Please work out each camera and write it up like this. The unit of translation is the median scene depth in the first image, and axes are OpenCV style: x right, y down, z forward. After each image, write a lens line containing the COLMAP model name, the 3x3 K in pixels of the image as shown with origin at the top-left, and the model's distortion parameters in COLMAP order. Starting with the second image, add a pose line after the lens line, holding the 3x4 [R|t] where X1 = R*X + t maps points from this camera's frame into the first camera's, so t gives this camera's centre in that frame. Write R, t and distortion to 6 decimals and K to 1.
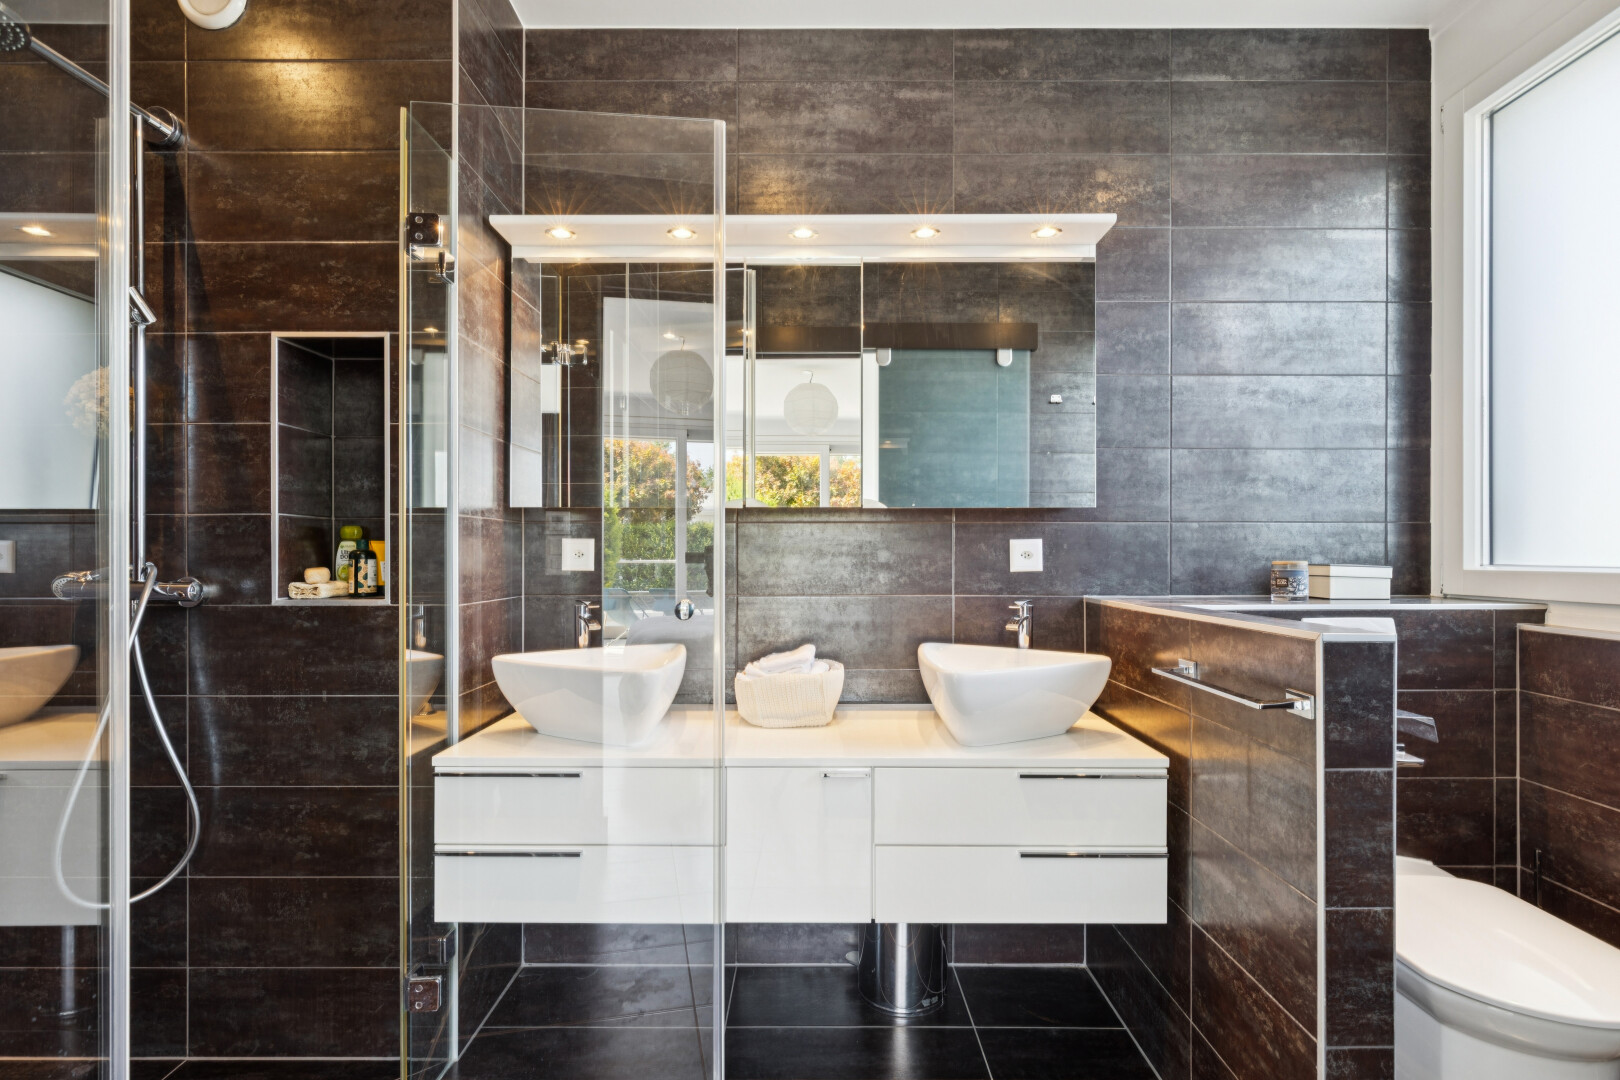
lens RADIAL K [[794.1, 0, 813.4], [0, 794.1, 553.0], [0, 0, 1]] dist [0.009969, 0.000333]
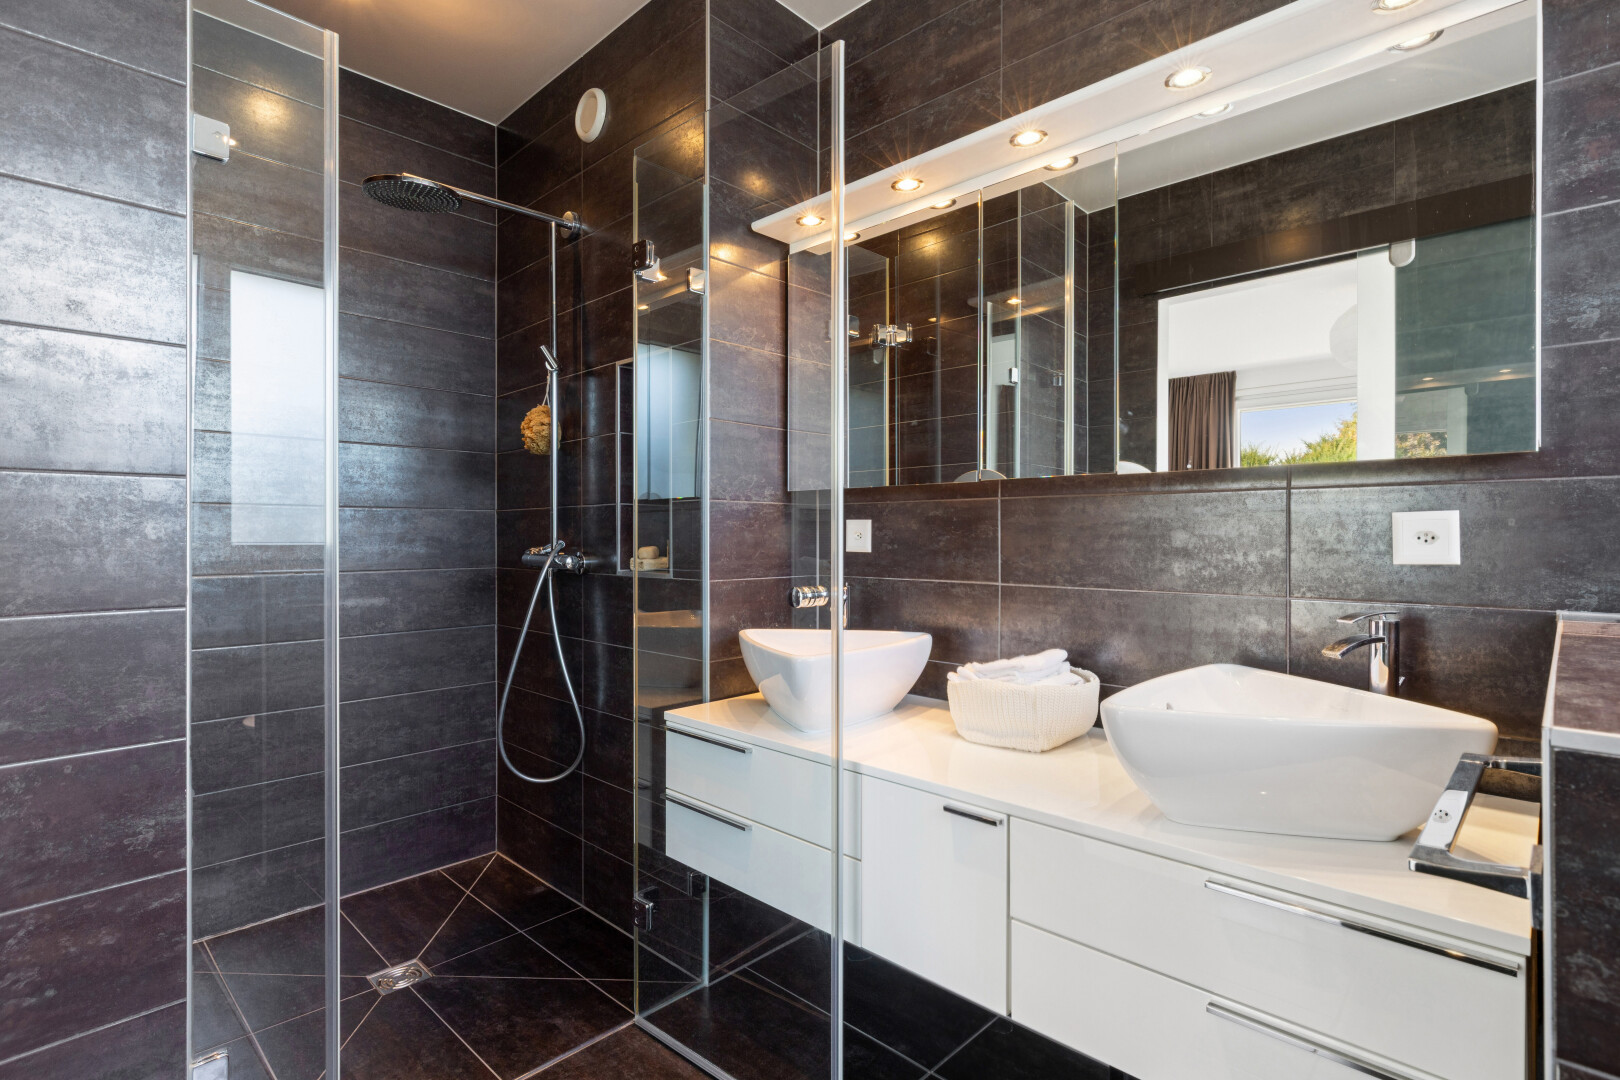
lens RADIAL K [[798.2, 0, 810.0], [0, 798.2, 540.0], [0, 0, 1]] dist [-0.000760, -0.000498]
pose [[0.722001, 0.004544, -0.691877, 0.419493], [-0.000149, 0.999979, 0.006412, 0.000797], [0.691892, -0.004526, 0.721987, 0.283829]]
